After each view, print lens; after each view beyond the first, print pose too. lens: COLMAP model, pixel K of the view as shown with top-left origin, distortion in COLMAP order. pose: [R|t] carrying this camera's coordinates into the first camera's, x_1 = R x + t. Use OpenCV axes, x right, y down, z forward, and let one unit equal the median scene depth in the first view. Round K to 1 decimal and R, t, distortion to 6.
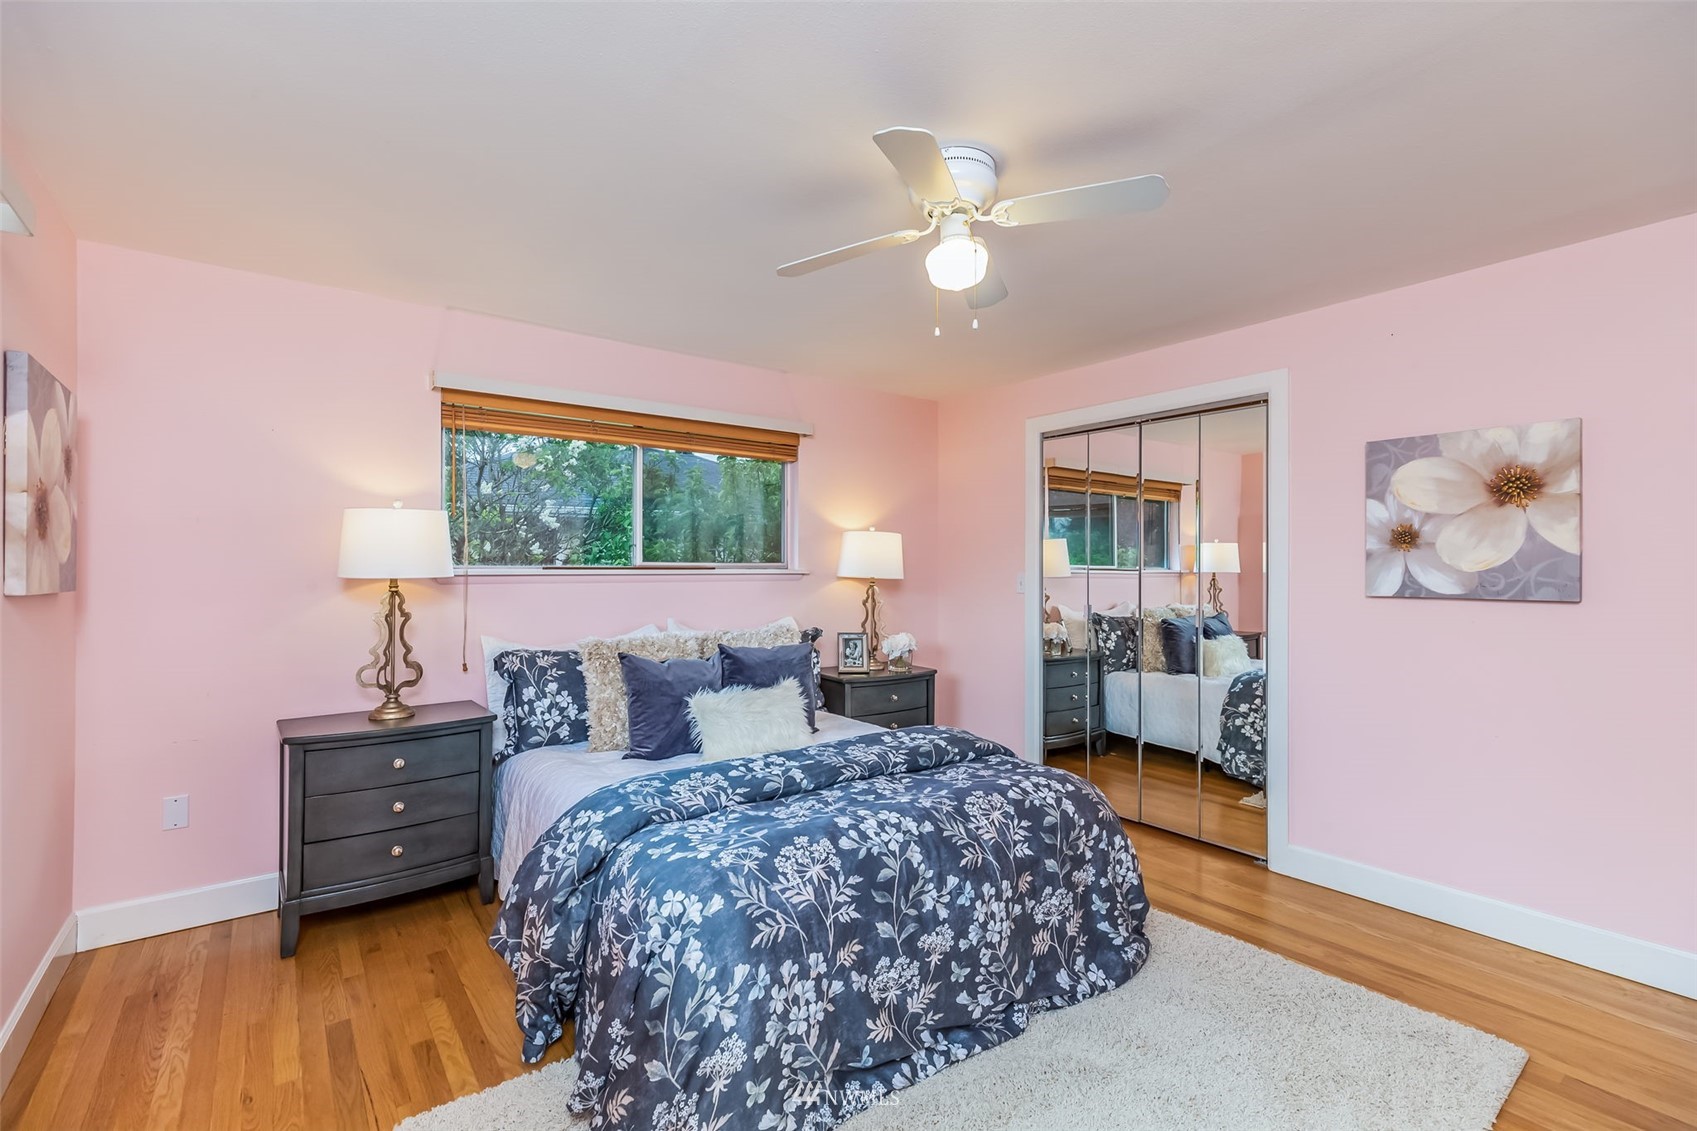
lens RADIAL K [[776.8, 0, 843.6], [0, 776.8, 571.3], [0, 0, 1]] dist [0.009881, -0.000624]
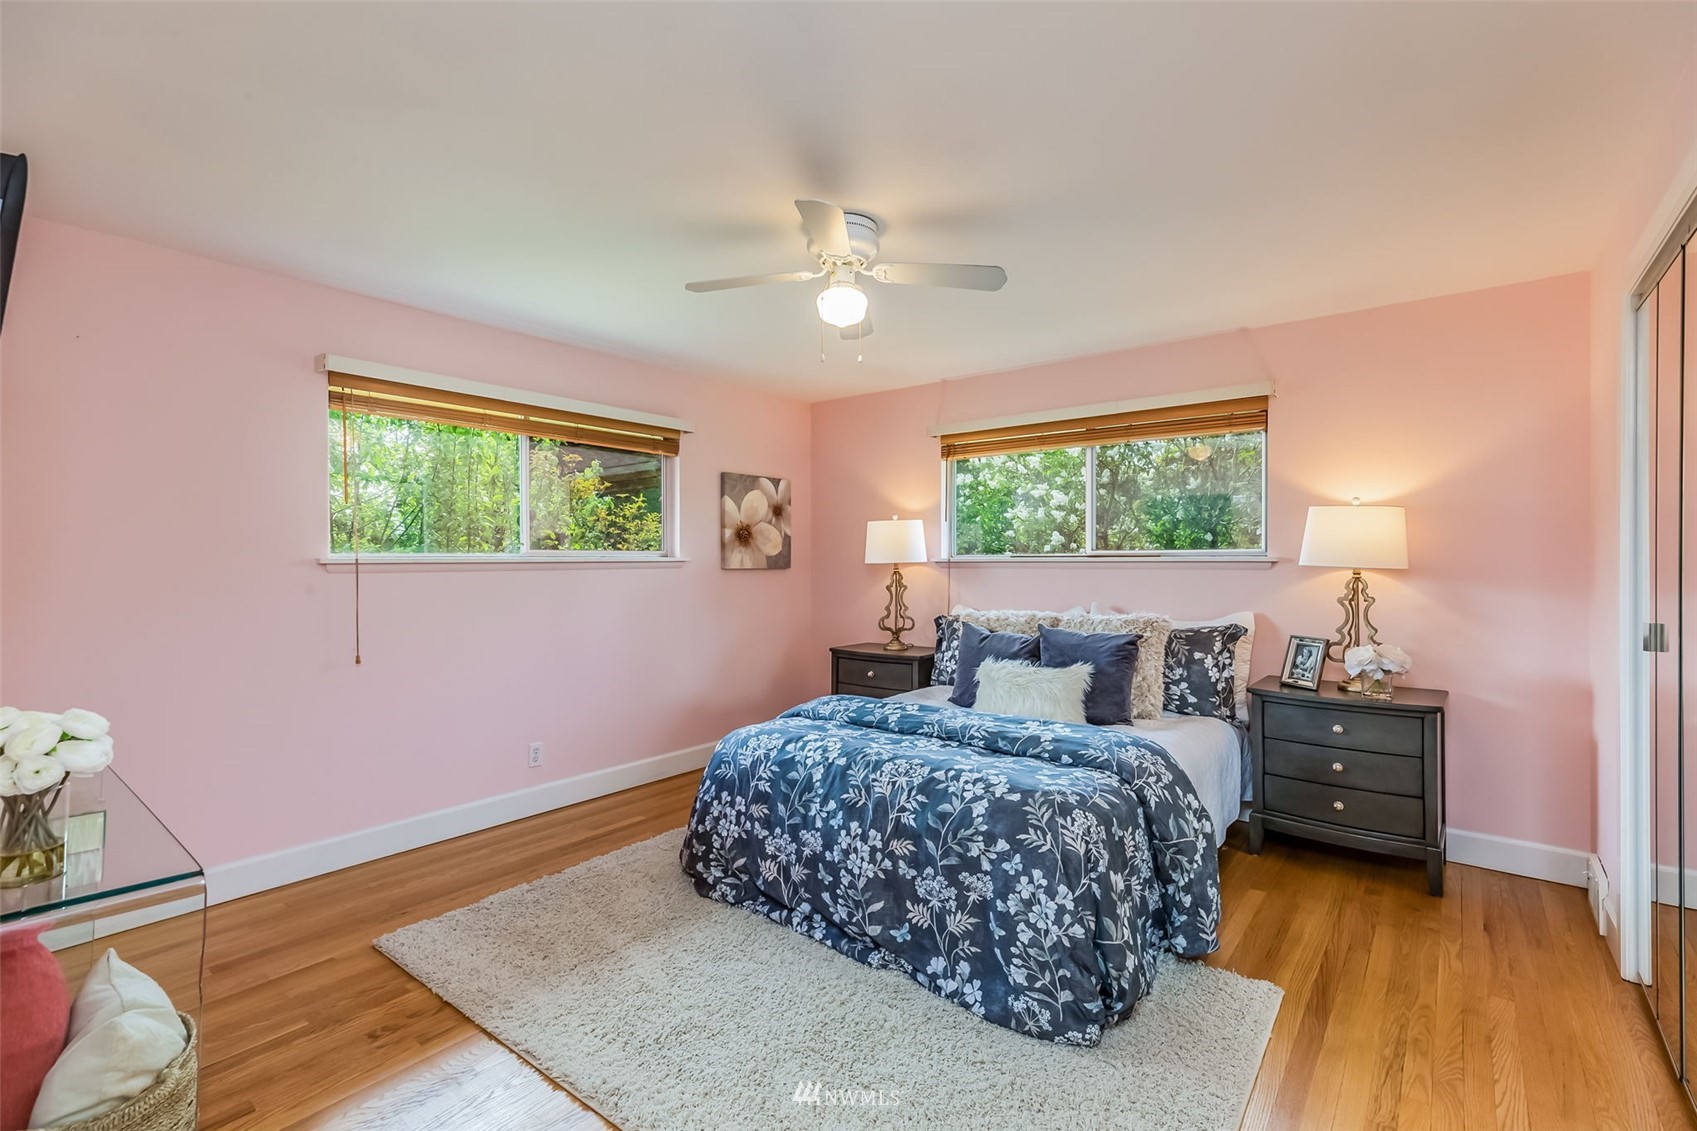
lens RADIAL K [[776.8, 0, 837.8], [0, 776.8, 555.0], [0, 0, 1]] dist [0.009881, -0.000624]
pose [[0.235148, -0.003271, -0.971954, 1.281955], [0.000791, 0.999995, -0.003174, -0.003419], [0.971959, -0.000023, 0.235149, 0.666196]]
